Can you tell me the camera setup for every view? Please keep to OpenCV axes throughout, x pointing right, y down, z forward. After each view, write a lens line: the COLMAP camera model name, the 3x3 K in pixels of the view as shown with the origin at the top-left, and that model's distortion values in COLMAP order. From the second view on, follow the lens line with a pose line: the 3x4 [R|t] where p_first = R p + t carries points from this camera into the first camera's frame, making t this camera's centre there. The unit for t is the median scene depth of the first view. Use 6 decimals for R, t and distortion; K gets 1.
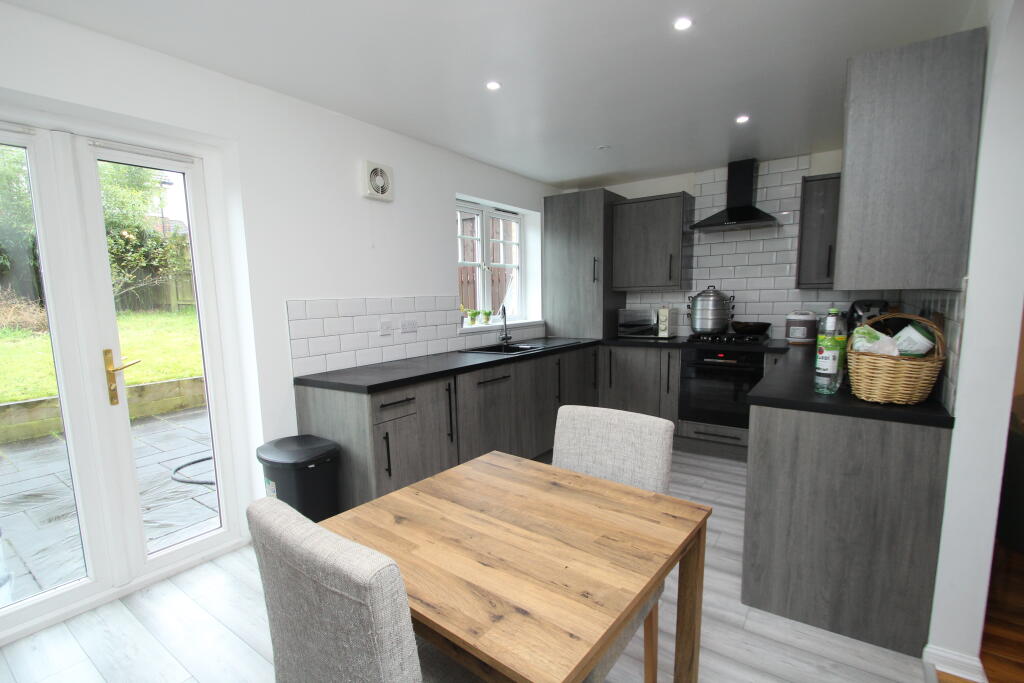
lens RADIAL K [[480.9, 0, 508.5], [0, 480.9, 344.0], [0, 0, 1]] dist [-0.002663, -0.000439]
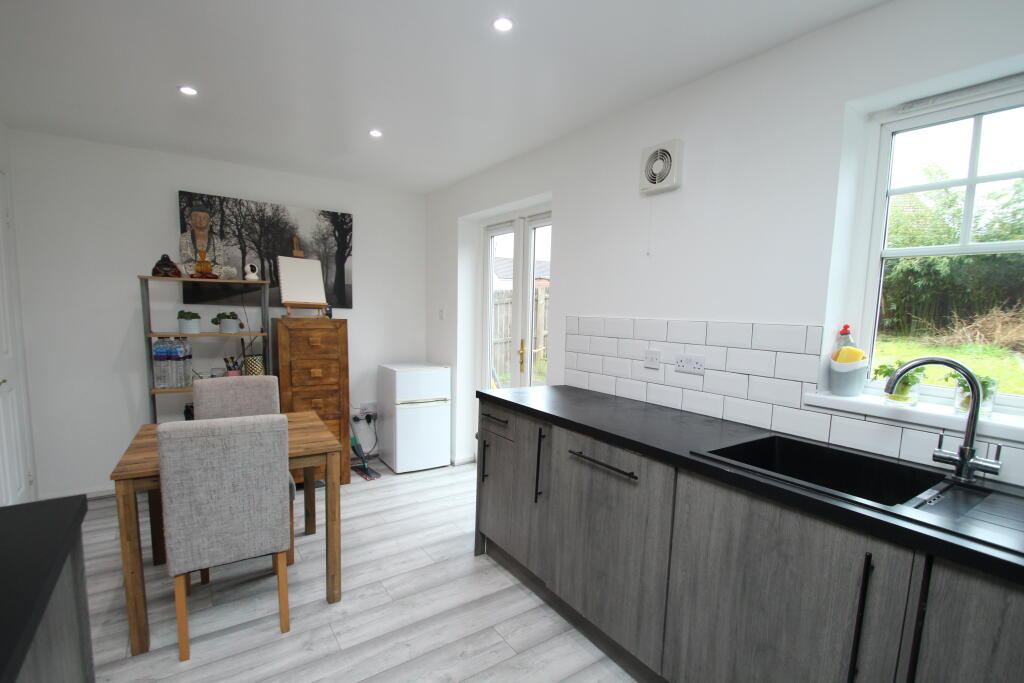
lens RADIAL K [[480.9, 0, 508.5], [0, 480.9, 344.0], [0, 0, 1]] dist [-0.002663, -0.000439]
pose [[-0.375776, 0.084984, -0.922806, 0.545674], [-0.102250, 0.985904, 0.132432, -0.138565], [0.921052, 0.144121, -0.361789, 1.094394]]
